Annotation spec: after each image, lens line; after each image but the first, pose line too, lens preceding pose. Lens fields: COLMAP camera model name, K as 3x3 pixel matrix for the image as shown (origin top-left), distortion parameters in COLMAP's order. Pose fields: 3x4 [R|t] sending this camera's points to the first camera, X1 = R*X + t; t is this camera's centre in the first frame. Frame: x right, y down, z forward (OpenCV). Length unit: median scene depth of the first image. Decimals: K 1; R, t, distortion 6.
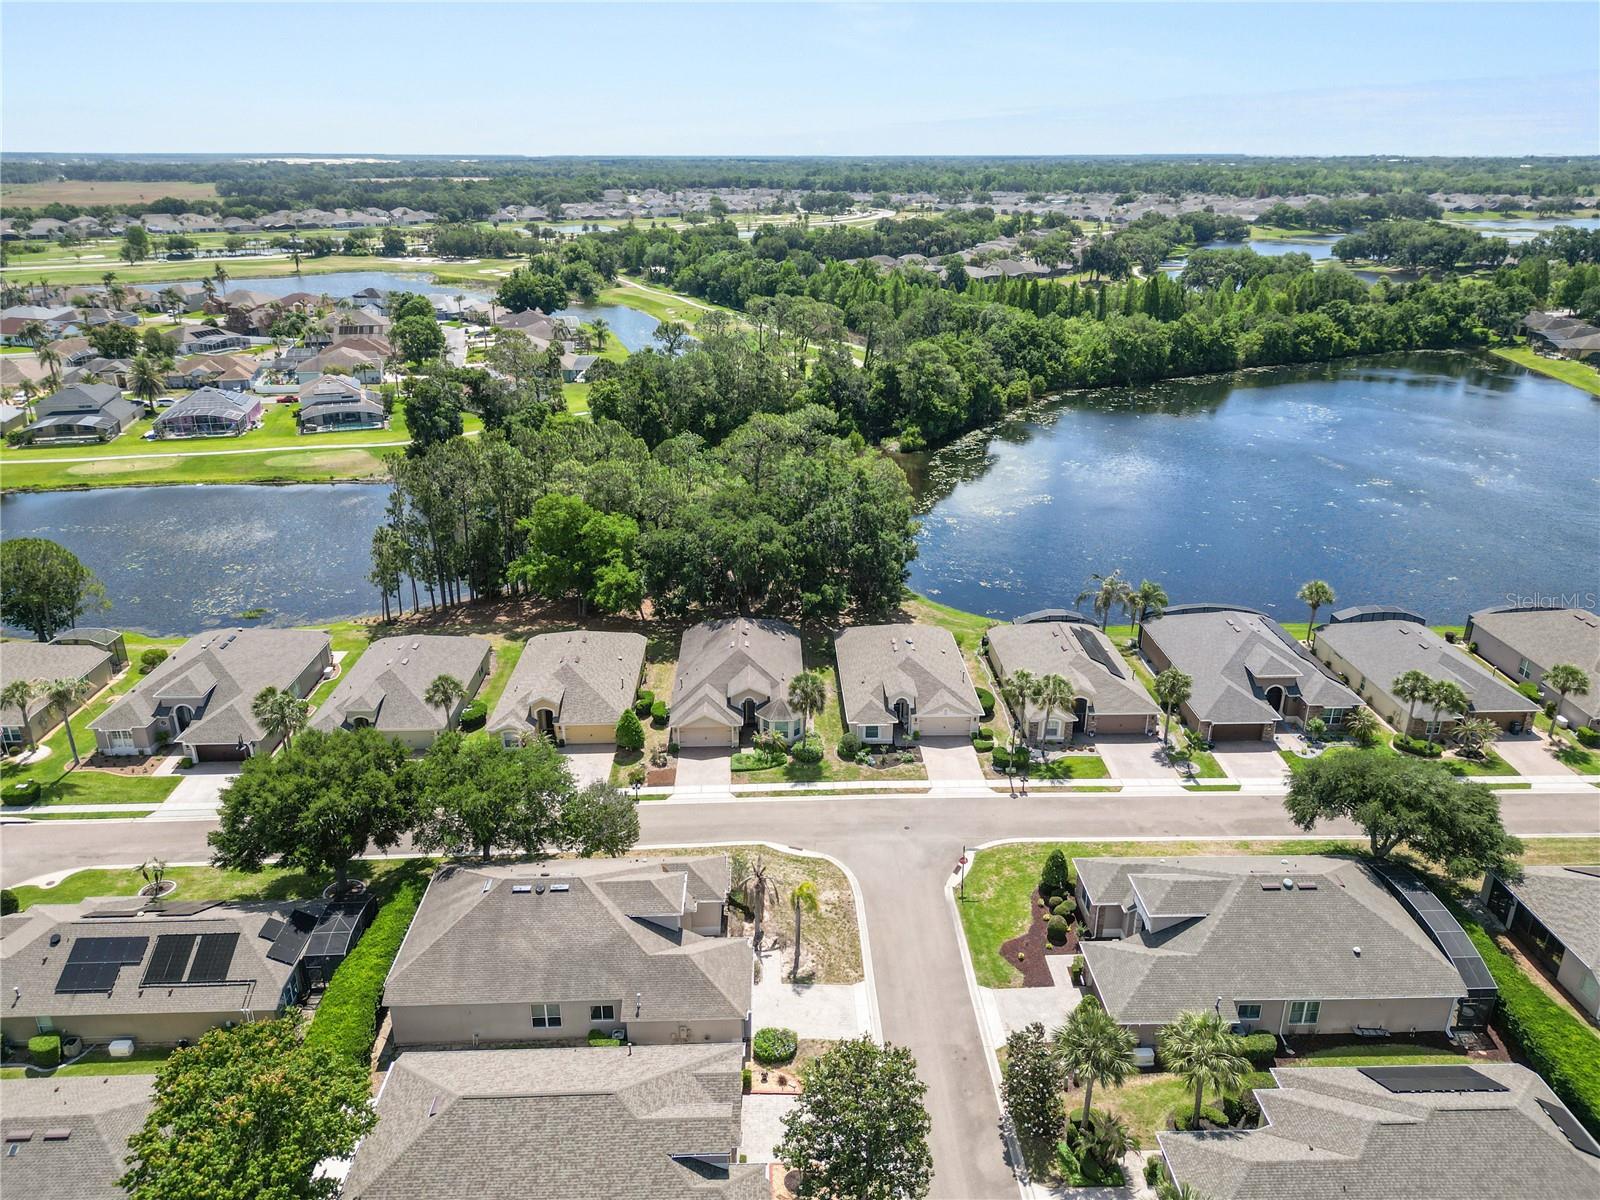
lens RADIAL K [[1117.5, 0, 796.7], [0, 1117.5, 595.6], [0, 0, 1]] dist [0.072802, -0.072268]
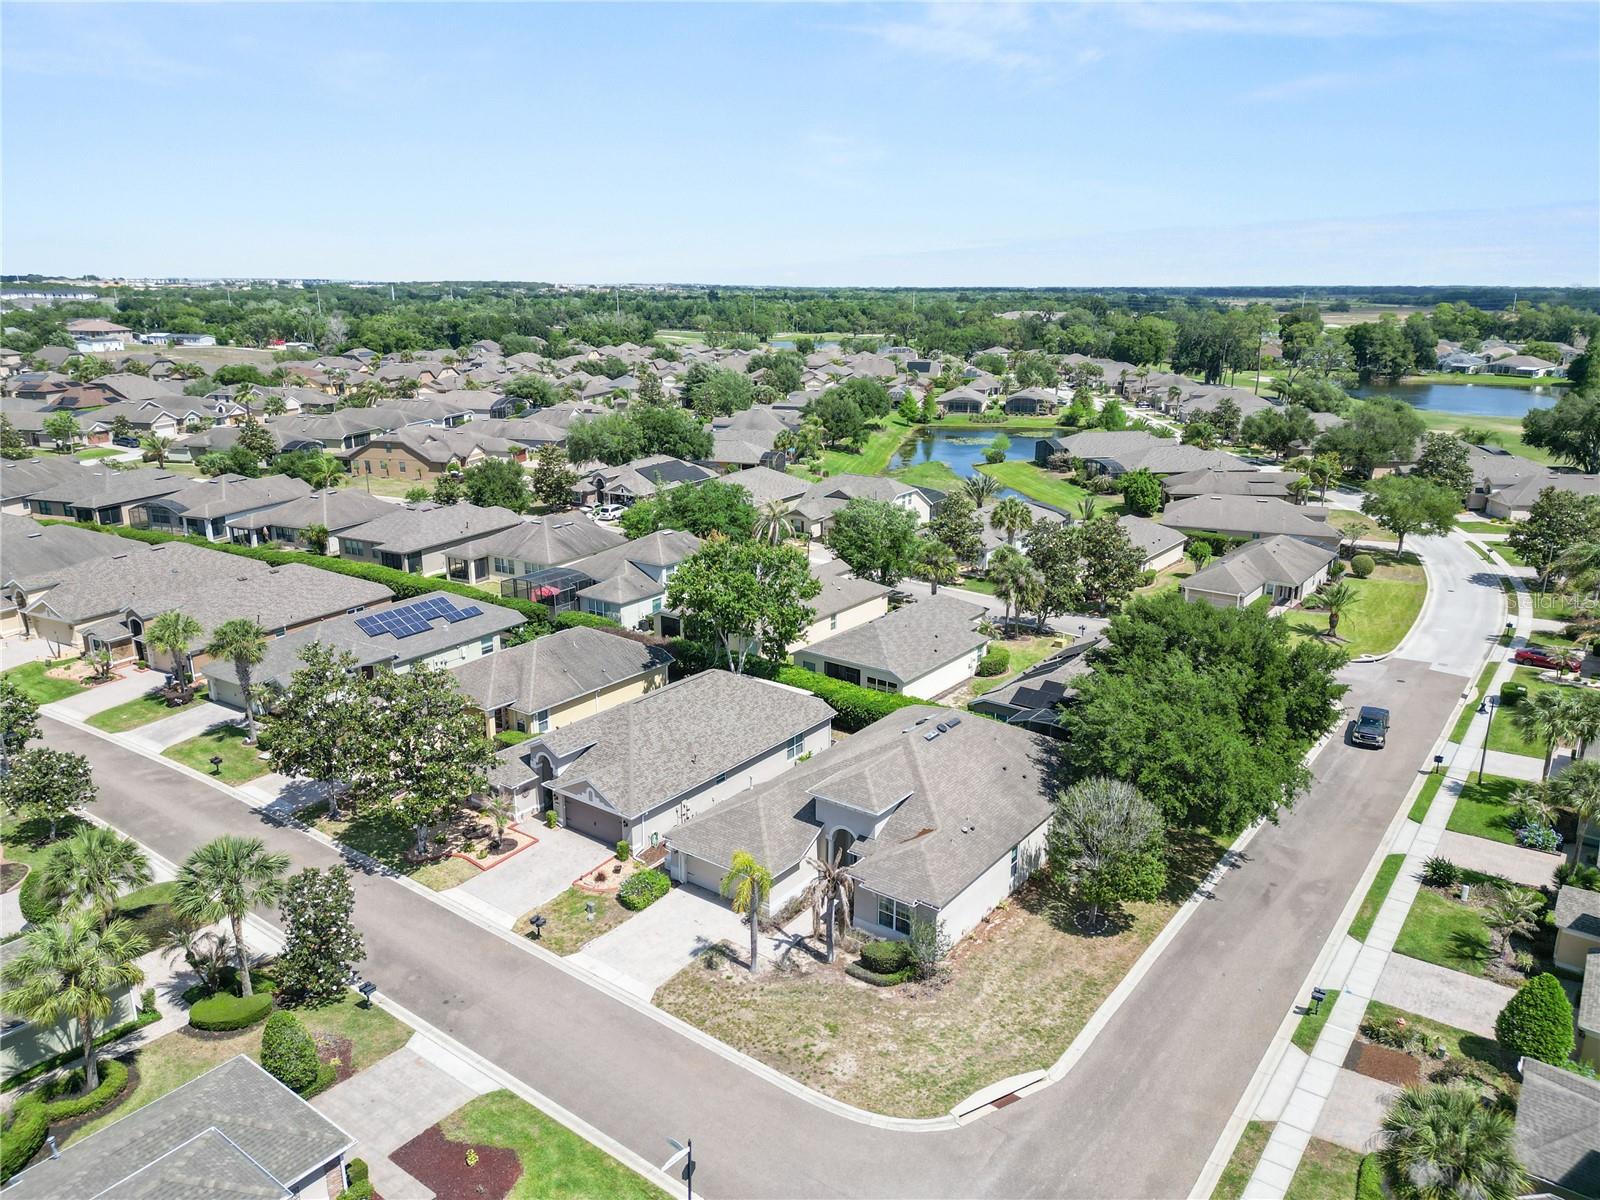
lens RADIAL K [[1117.5, 0, 796.7], [0, 1117.5, 595.6], [0, 0, 1]] dist [0.072802, -0.072268]
pose [[-0.623917, 0.205763, -0.753916, 0.462076], [-0.289399, 0.835296, 0.467471, -0.200633], [0.725931, 0.509846, -0.461608, 1.247105]]
